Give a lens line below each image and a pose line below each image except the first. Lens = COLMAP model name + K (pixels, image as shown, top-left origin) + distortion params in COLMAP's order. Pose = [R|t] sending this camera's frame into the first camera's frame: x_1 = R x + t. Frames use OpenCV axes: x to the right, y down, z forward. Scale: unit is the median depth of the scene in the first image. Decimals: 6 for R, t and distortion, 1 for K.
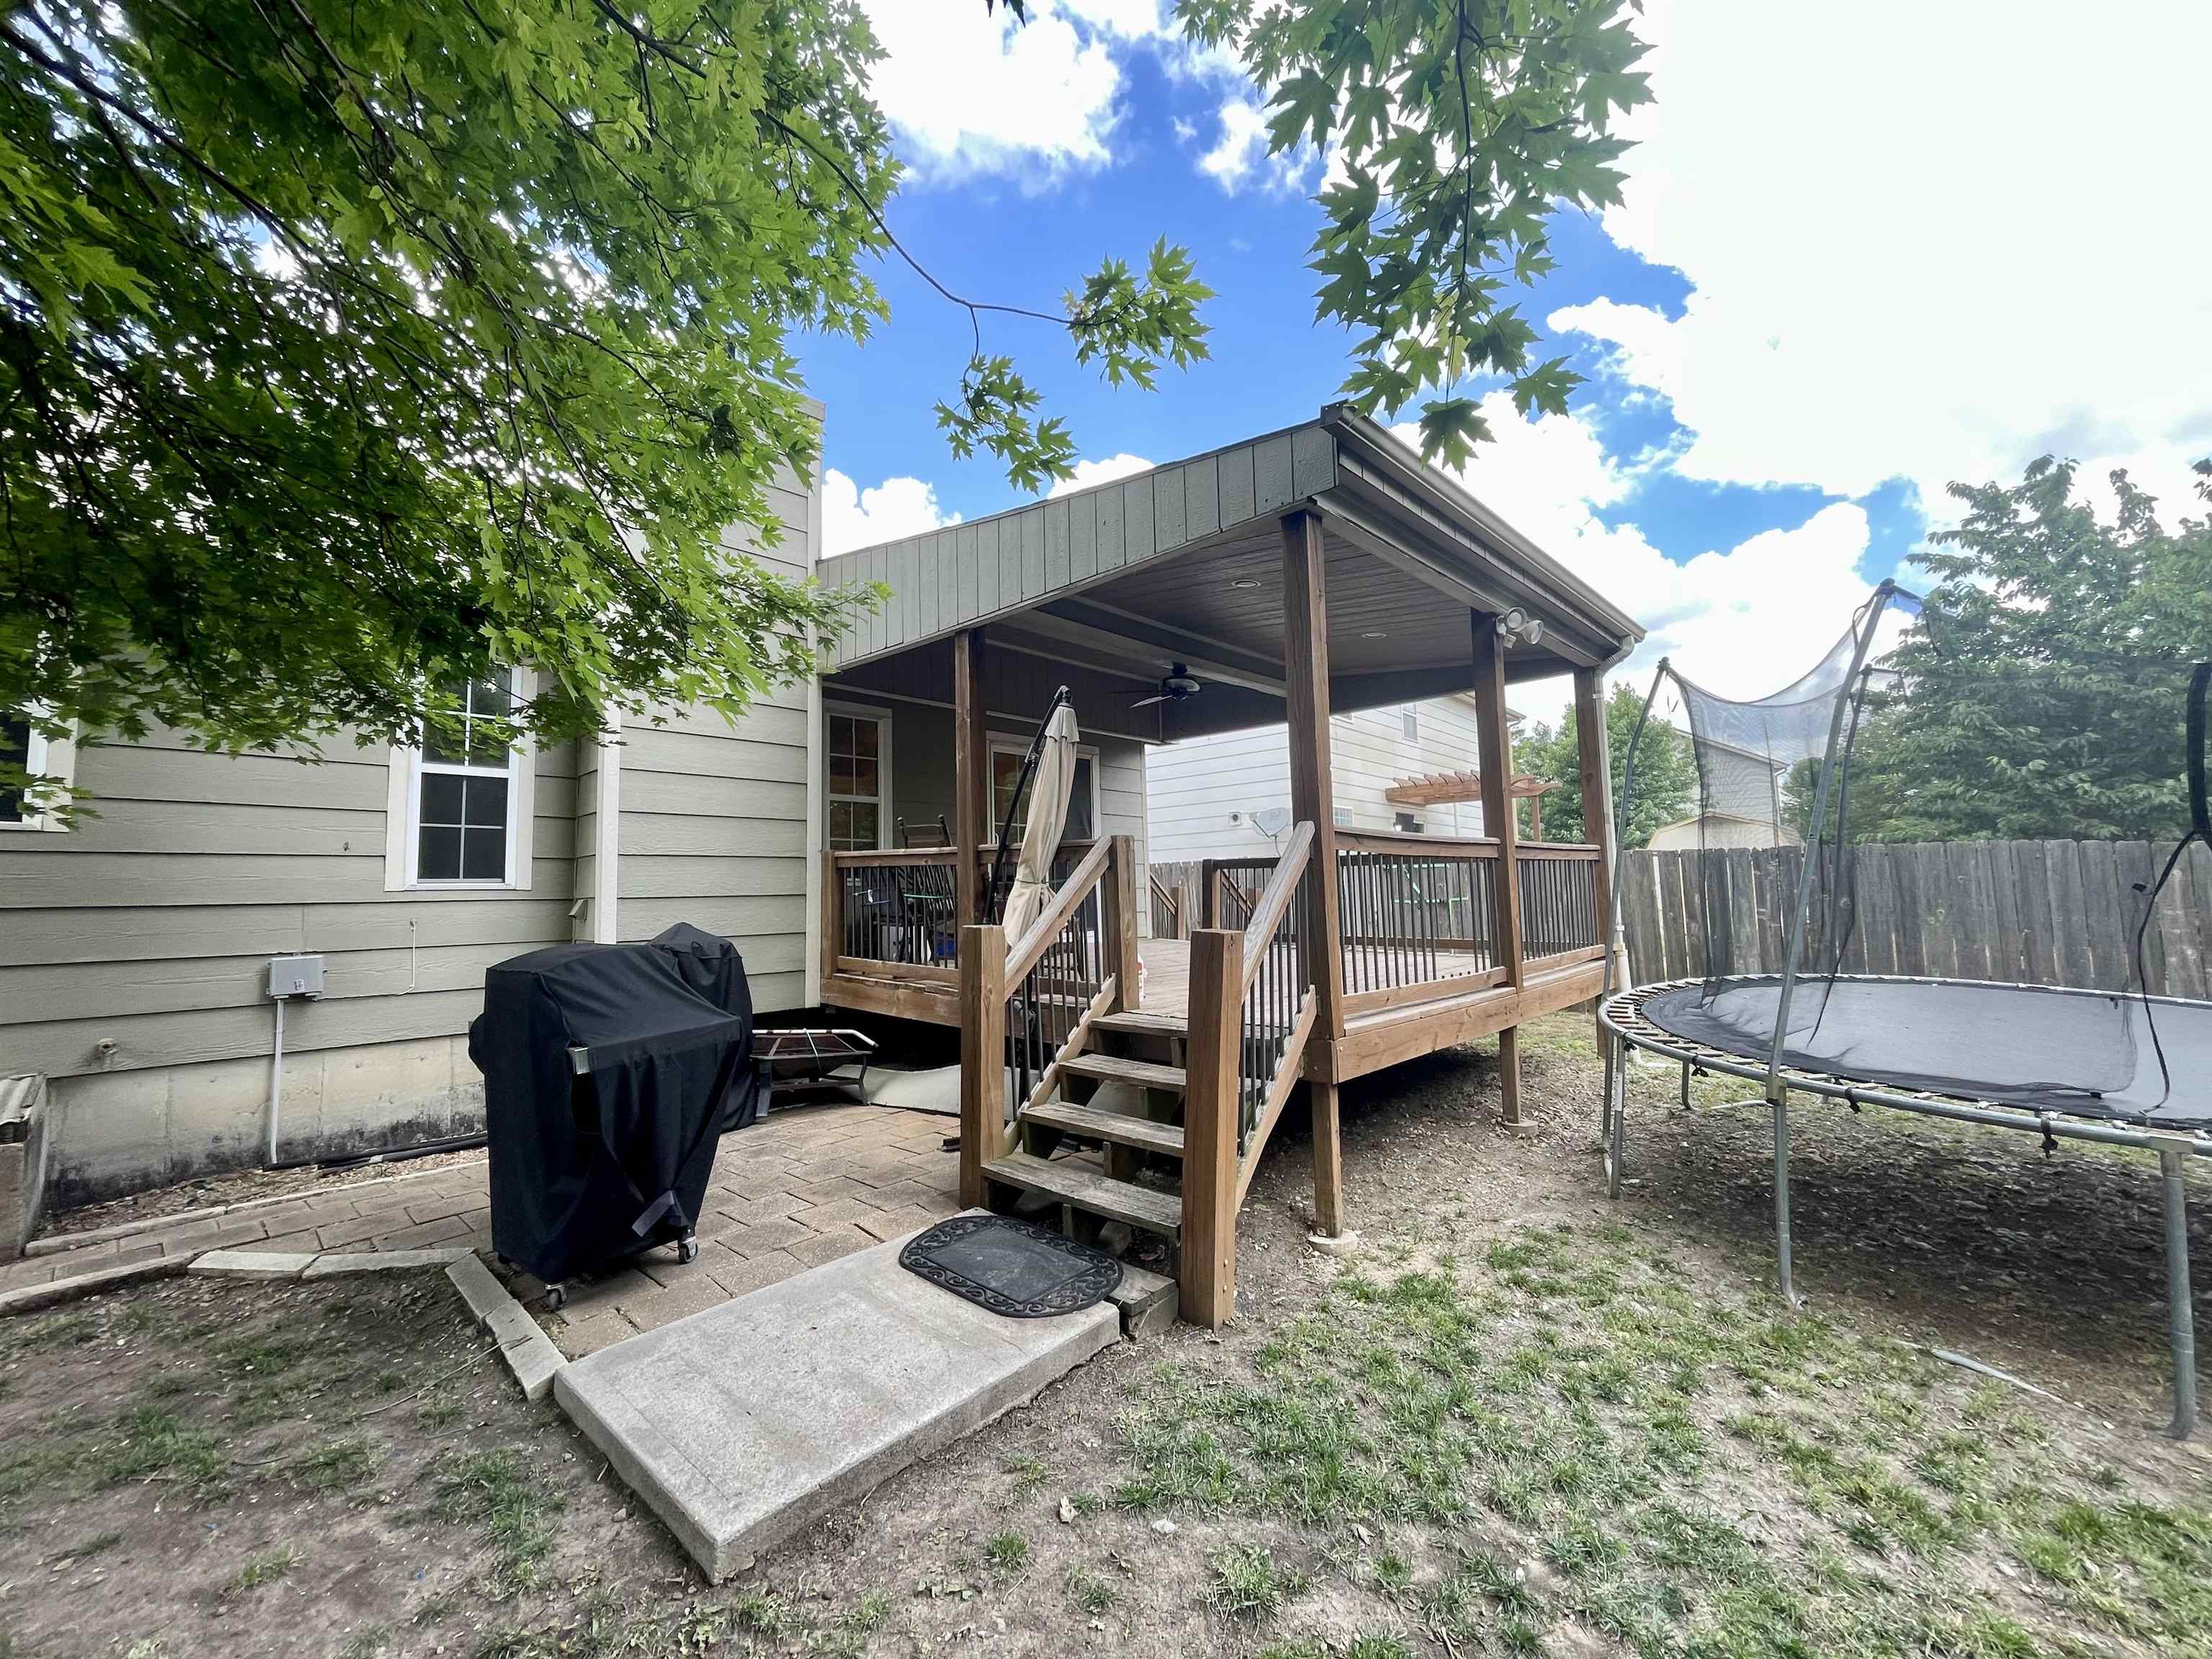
lens RADIAL K [[890.6, 0, 1102.7], [0, 890.6, 831.0], [0, 0, 1]] dist [-0.011949, 0.003861]
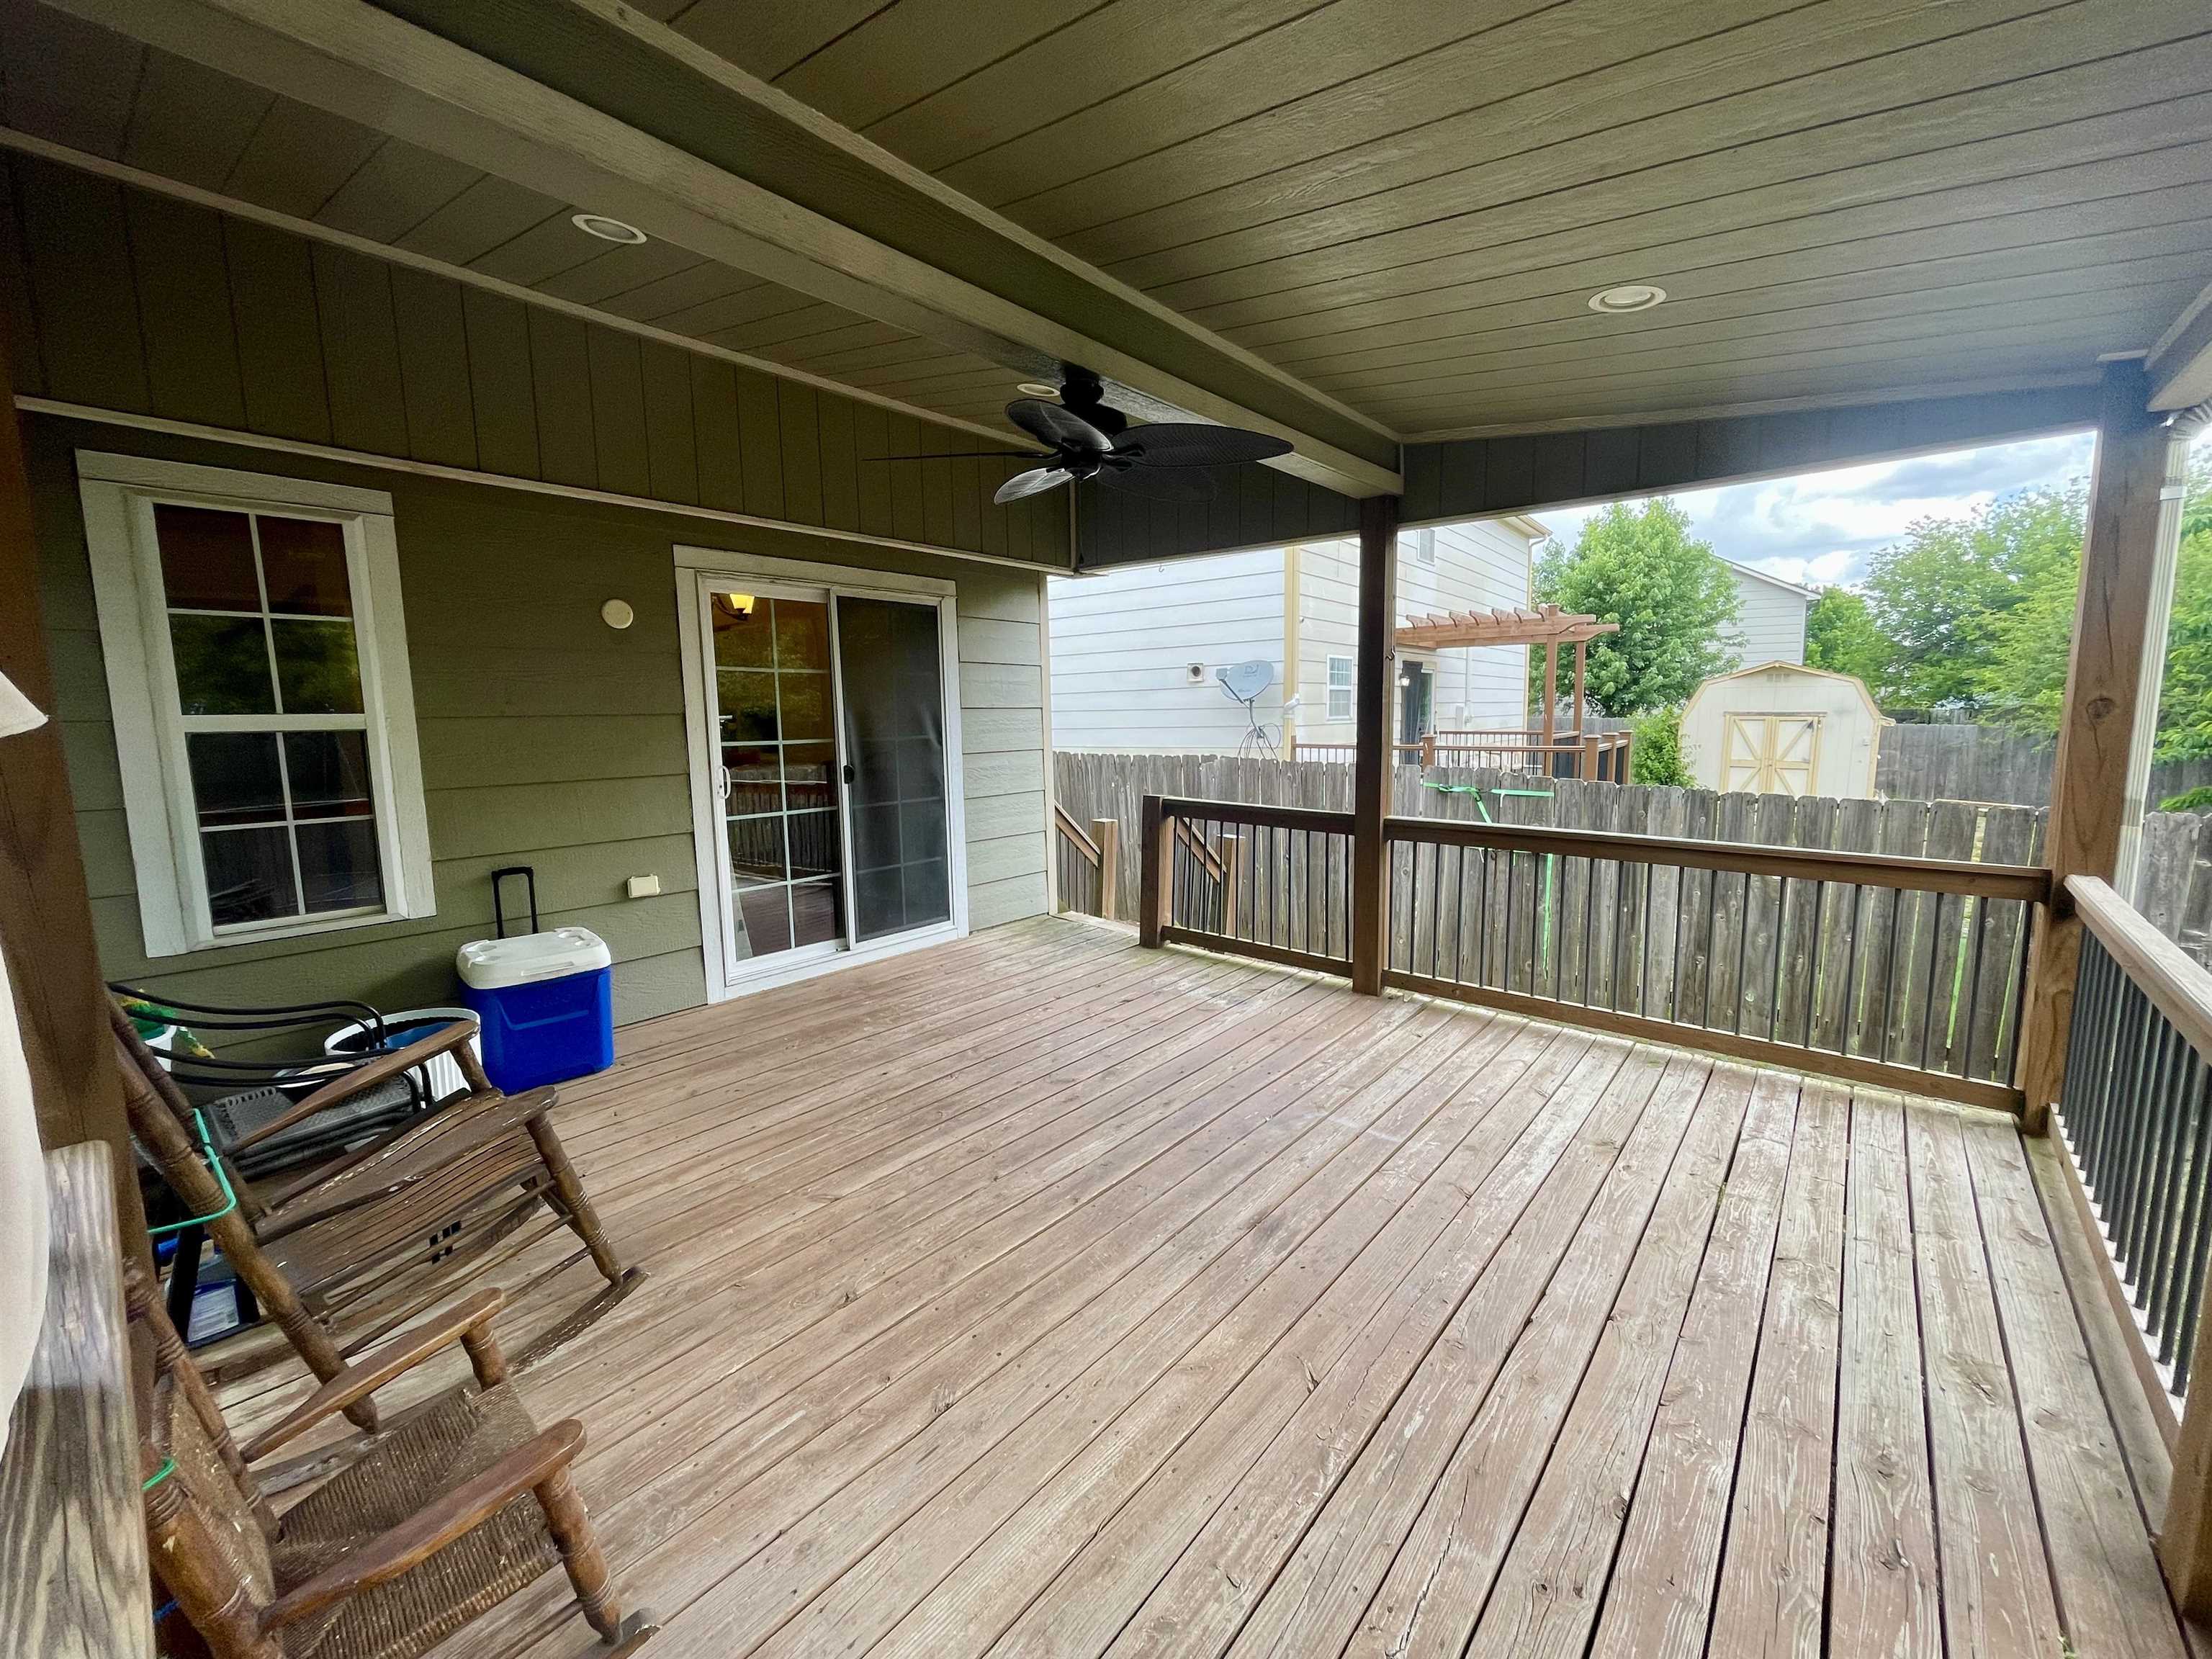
lens RADIAL K [[890.6, 0, 1102.7], [0, 890.6, 831.0], [0, 0, 1]] dist [-0.011949, 0.003861]
pose [[0.998460, 0.001533, 0.055454, 0.051064], [-0.012875, 0.978728, 0.204757, -0.054127], [-0.053961, -0.205156, 0.977241, 0.415665]]
